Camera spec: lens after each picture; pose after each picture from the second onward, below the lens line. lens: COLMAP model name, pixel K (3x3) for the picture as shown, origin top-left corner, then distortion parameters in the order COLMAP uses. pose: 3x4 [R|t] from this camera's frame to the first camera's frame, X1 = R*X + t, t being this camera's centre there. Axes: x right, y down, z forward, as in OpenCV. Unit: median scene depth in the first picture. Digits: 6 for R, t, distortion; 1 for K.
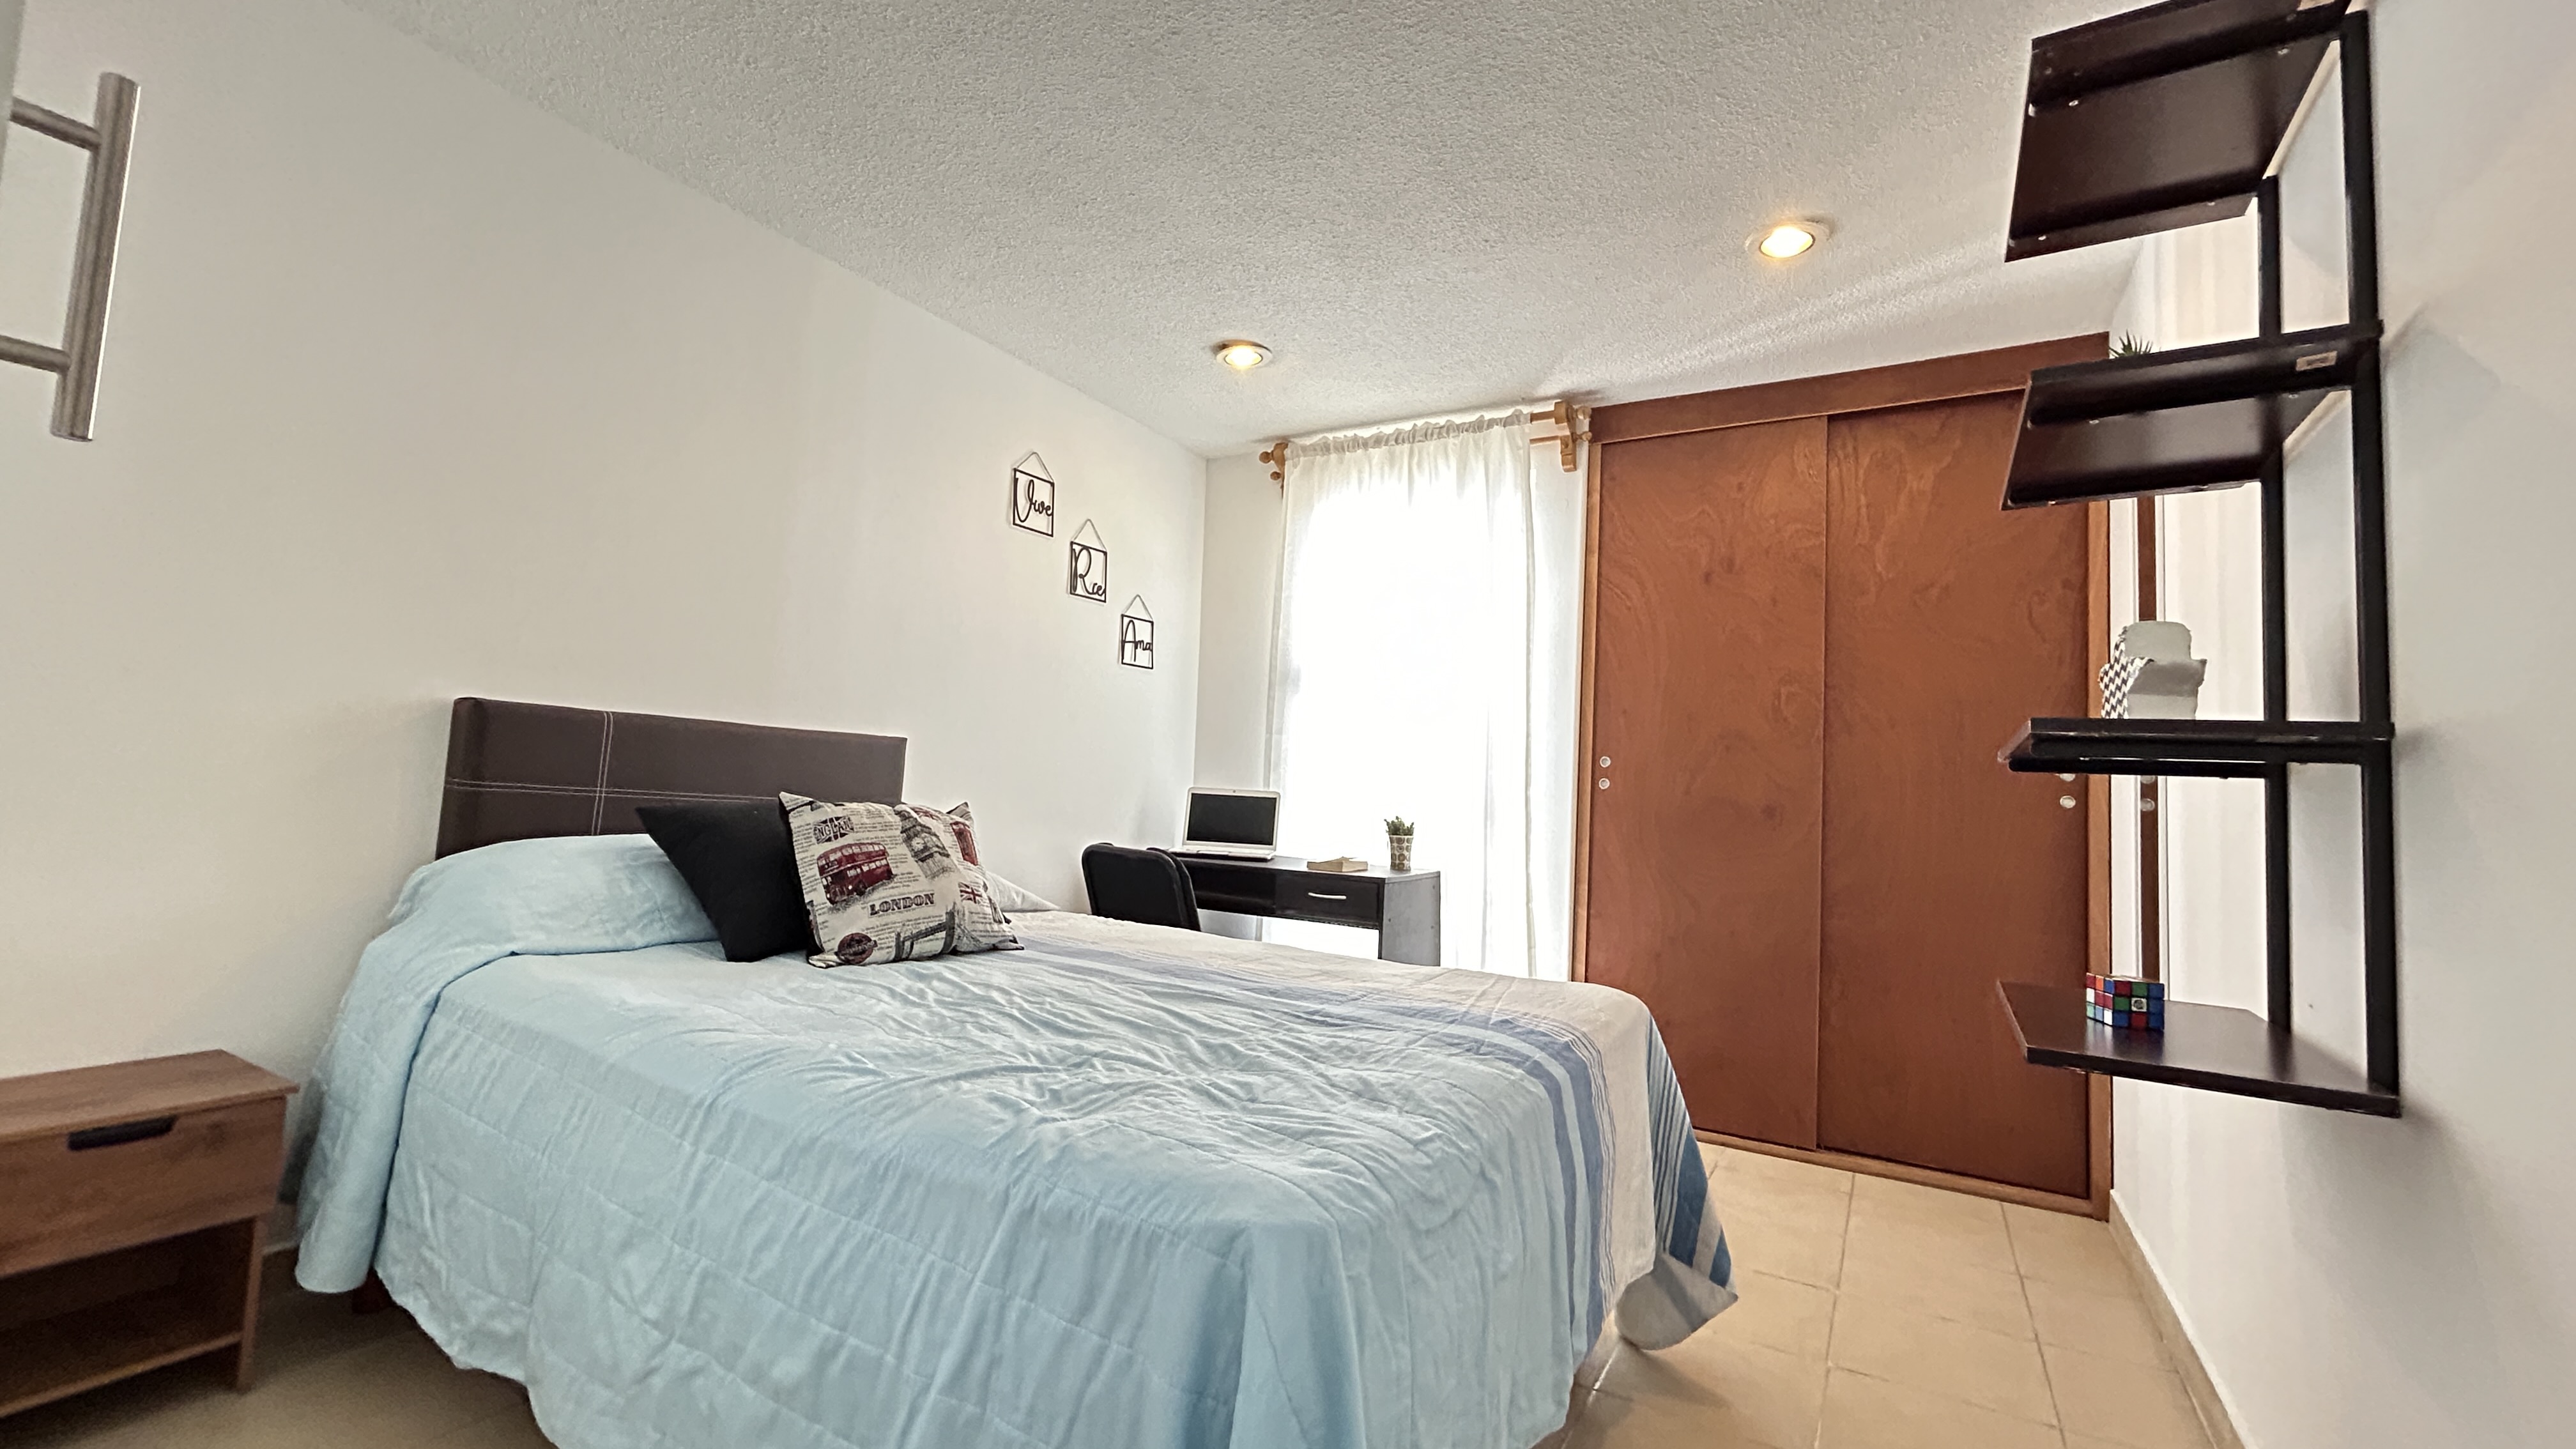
lens RADIAL K [[1070.7, 0, 1289.1], [0, 1070.7, 726.5], [0, 0, 1]] dist [0.003901, 0.001707]
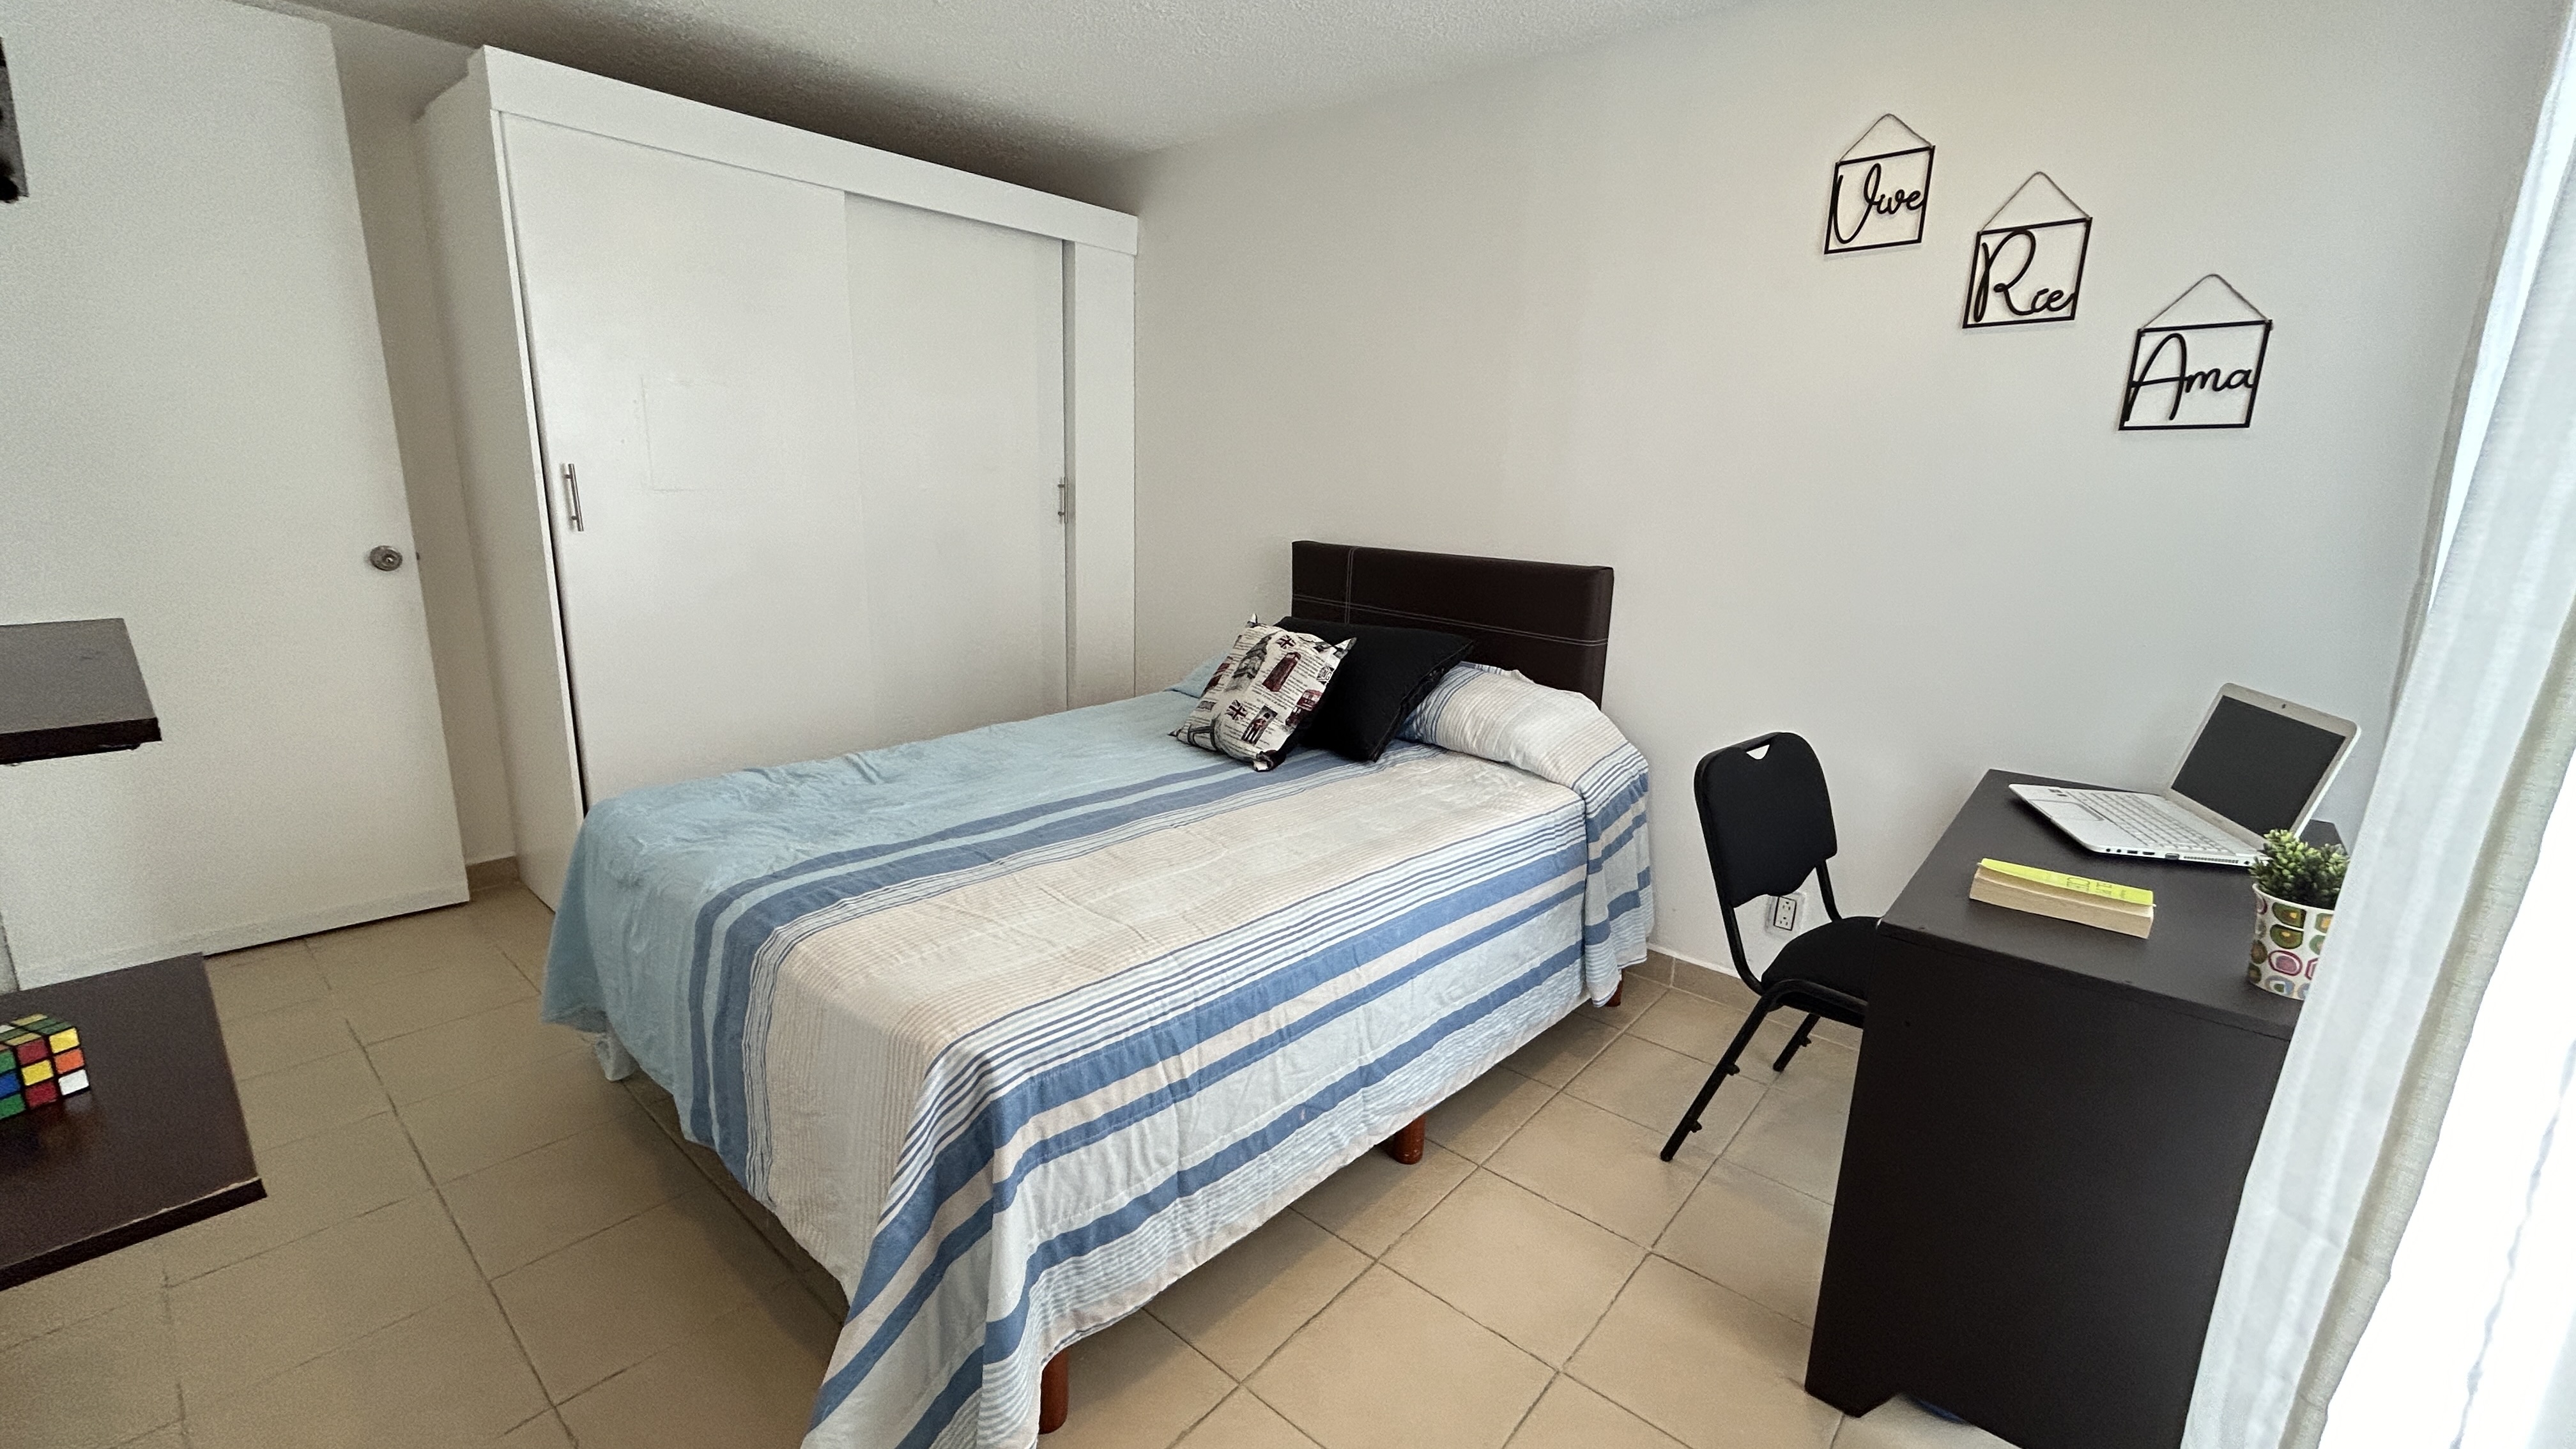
lens RADIAL K [[1070.7, 0, 1289.7], [0, 1070.7, 716.7], [0, 0, 1]] dist [0.003901, 0.001707]
pose [[-0.205183, 0.167252, -0.964327, 0.479351], [0.025129, 0.985866, 0.165641, -0.018585], [0.978401, 0.009754, -0.206486, 0.749469]]
